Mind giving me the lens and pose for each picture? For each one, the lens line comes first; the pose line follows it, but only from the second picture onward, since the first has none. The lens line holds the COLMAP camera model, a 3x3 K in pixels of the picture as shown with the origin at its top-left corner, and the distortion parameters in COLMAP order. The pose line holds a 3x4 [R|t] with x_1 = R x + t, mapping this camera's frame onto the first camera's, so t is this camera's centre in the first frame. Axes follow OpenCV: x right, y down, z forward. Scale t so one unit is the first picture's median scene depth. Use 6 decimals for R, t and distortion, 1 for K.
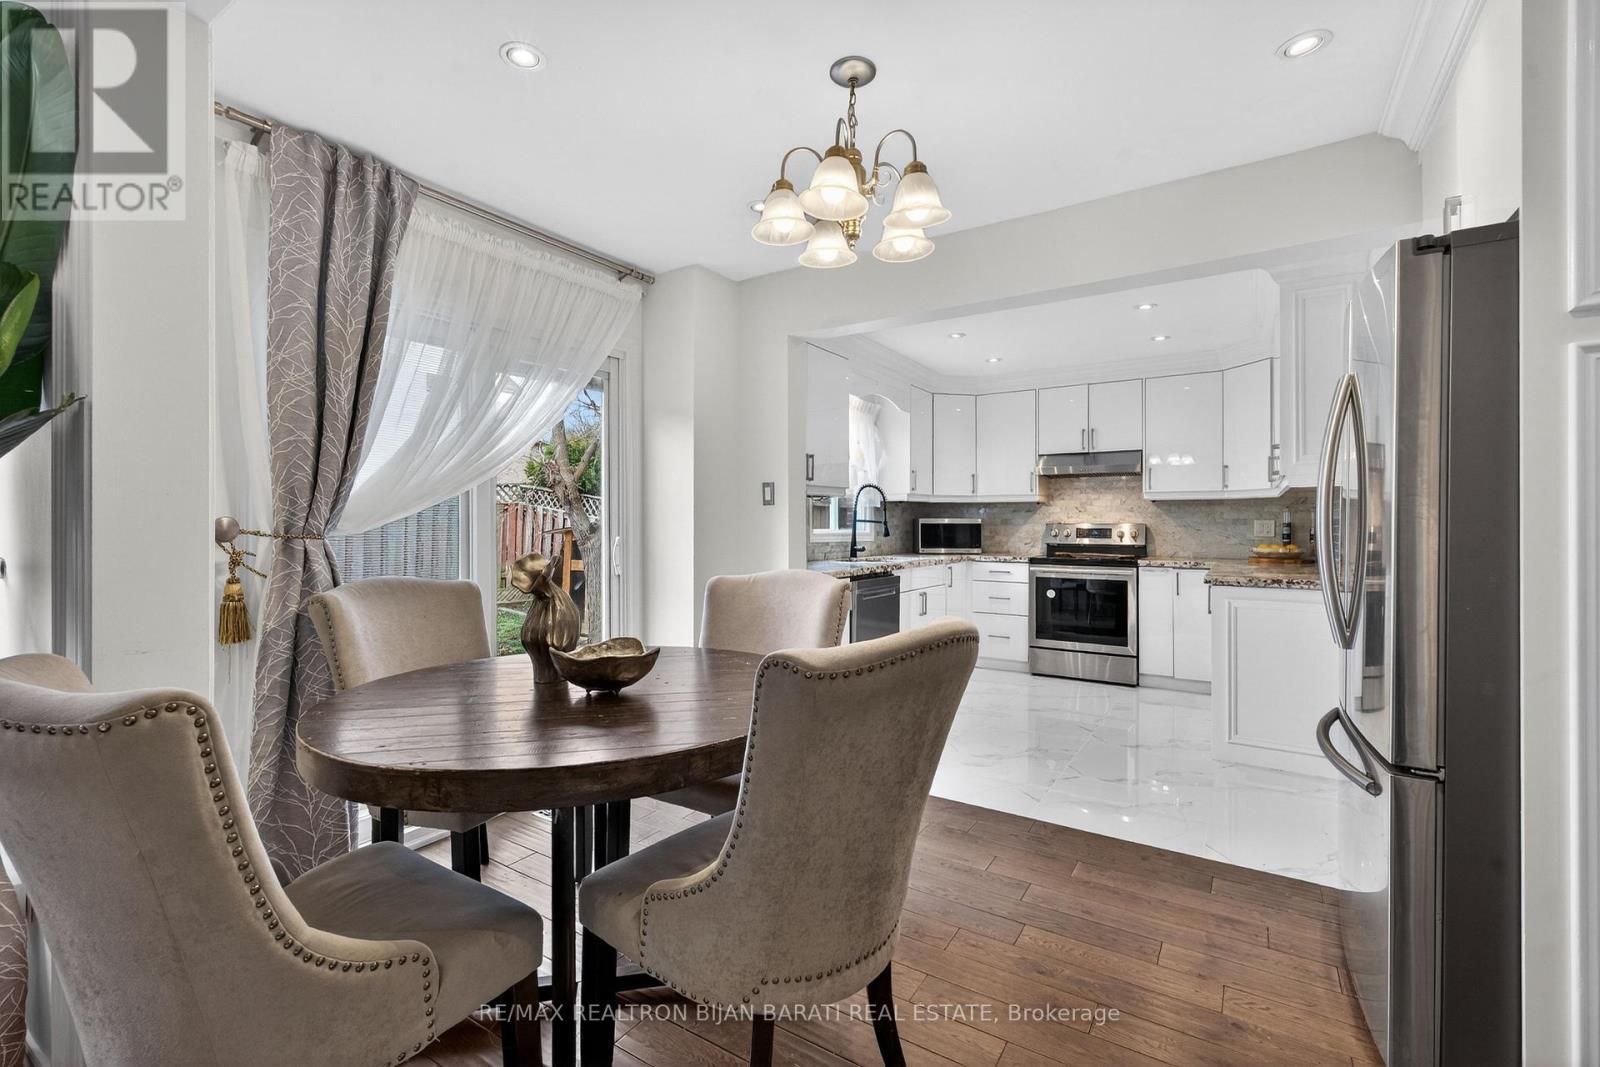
lens RADIAL K [[695.6, 0, 797.7], [0, 695.6, 521.5], [0, 0, 1]] dist [0.007110, -0.001260]
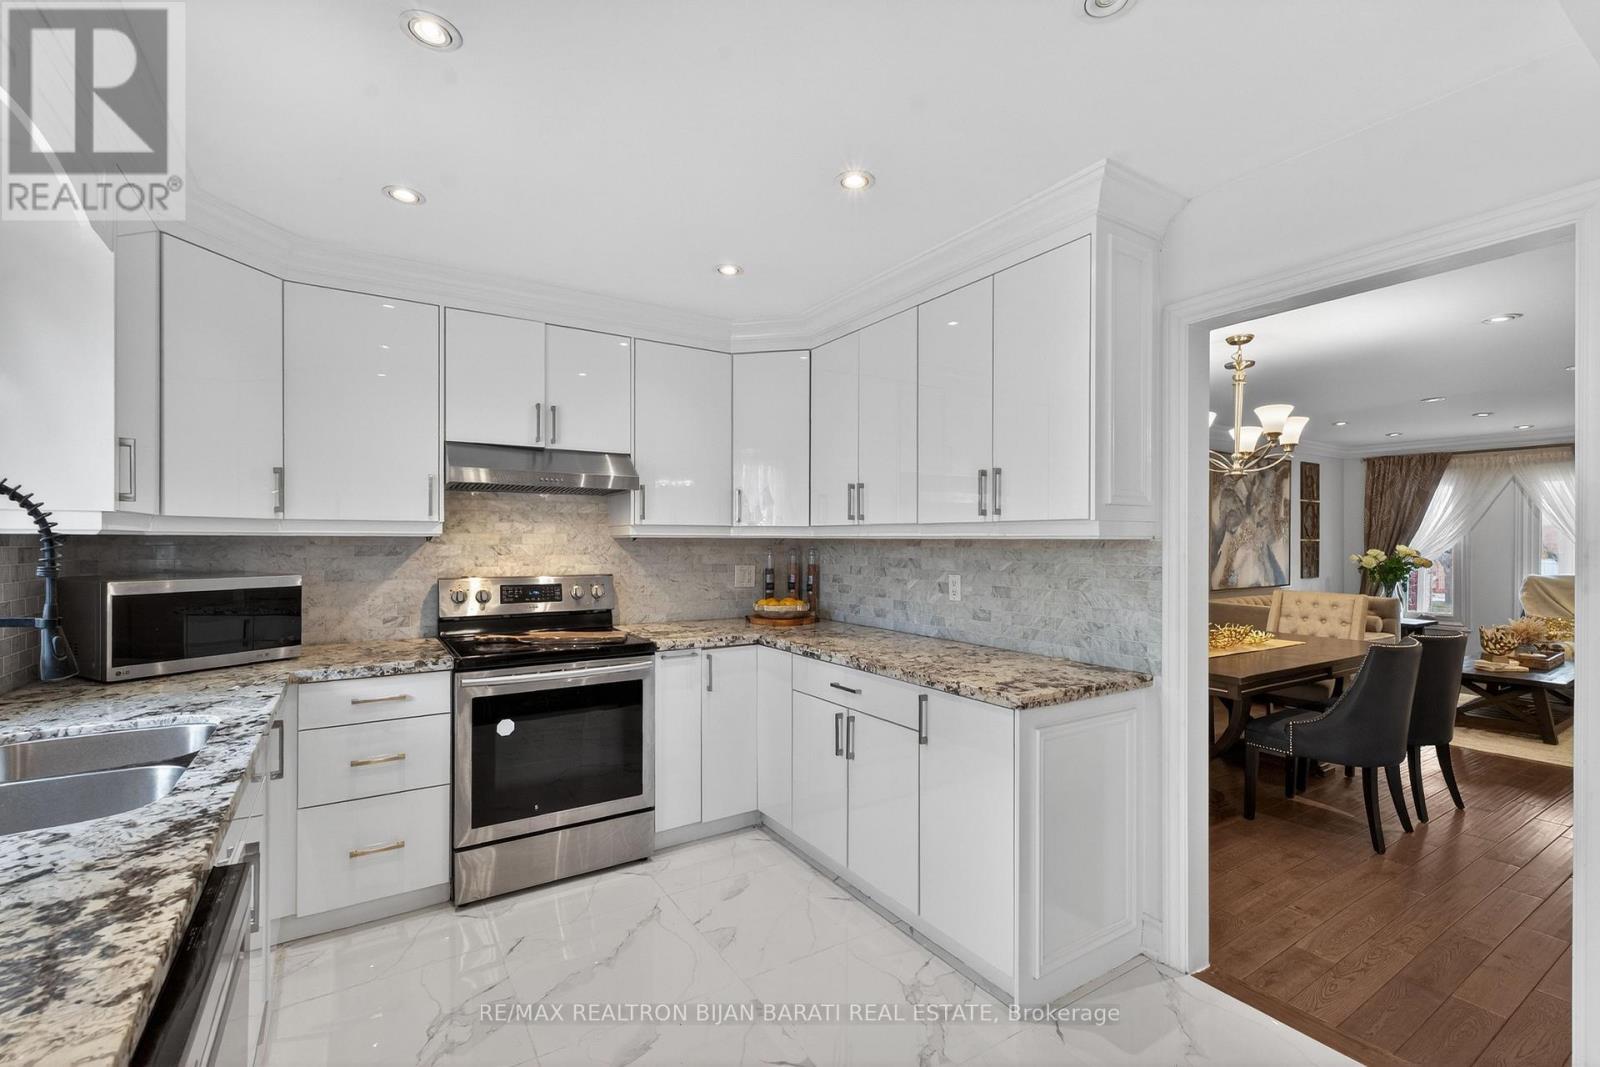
lens RADIAL K [[695.6, 0, 801.6], [0, 695.6, 545.0], [0, 0, 1]] dist [0.007110, -0.001260]
pose [[0.415793, -0.005074, 0.909445, 0.005821], [-0.004266, 0.999963, 0.007529, -0.028409], [-0.909449, -0.007010, 0.415756, 0.594491]]
